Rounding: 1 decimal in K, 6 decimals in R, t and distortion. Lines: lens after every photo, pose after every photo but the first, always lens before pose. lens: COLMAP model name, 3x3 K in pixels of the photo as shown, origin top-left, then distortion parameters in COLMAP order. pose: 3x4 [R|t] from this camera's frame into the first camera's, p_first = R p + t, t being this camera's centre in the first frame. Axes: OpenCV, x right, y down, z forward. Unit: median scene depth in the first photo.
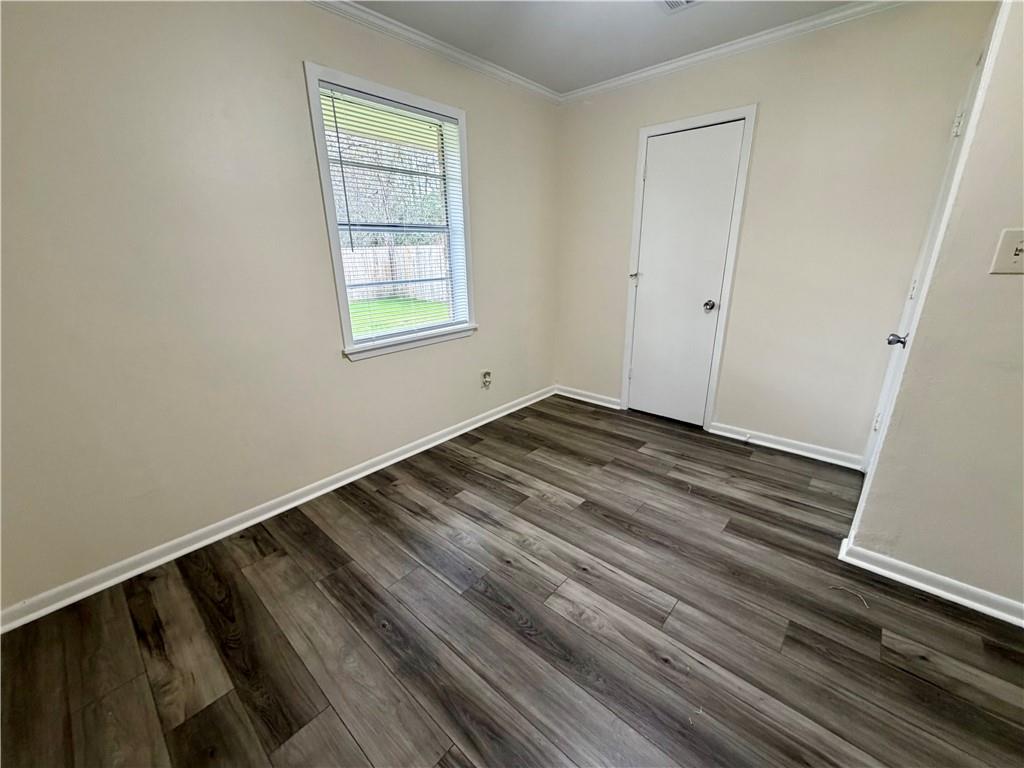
lens RADIAL K [[409.9, 0, 512.4], [0, 409.9, 380.3], [0, 0, 1]] dist [-0.000851, 0.001295]
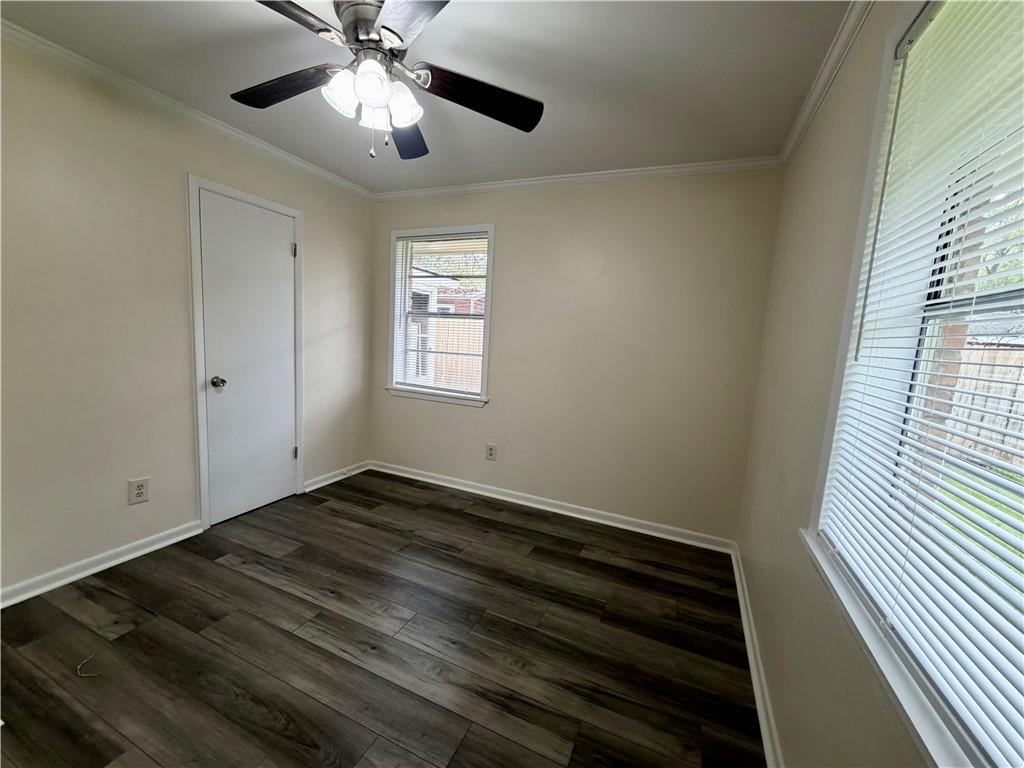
lens RADIAL K [[409.9, 0, 517.6], [0, 409.9, 384.9], [0, 0, 1]] dist [-0.000851, 0.001295]
pose [[-0.947778, 0.000685, -0.318931, 0.158518], [-0.136733, 0.902562, 0.408273, -0.533167], [0.288134, 0.430560, -0.855334, 1.620620]]
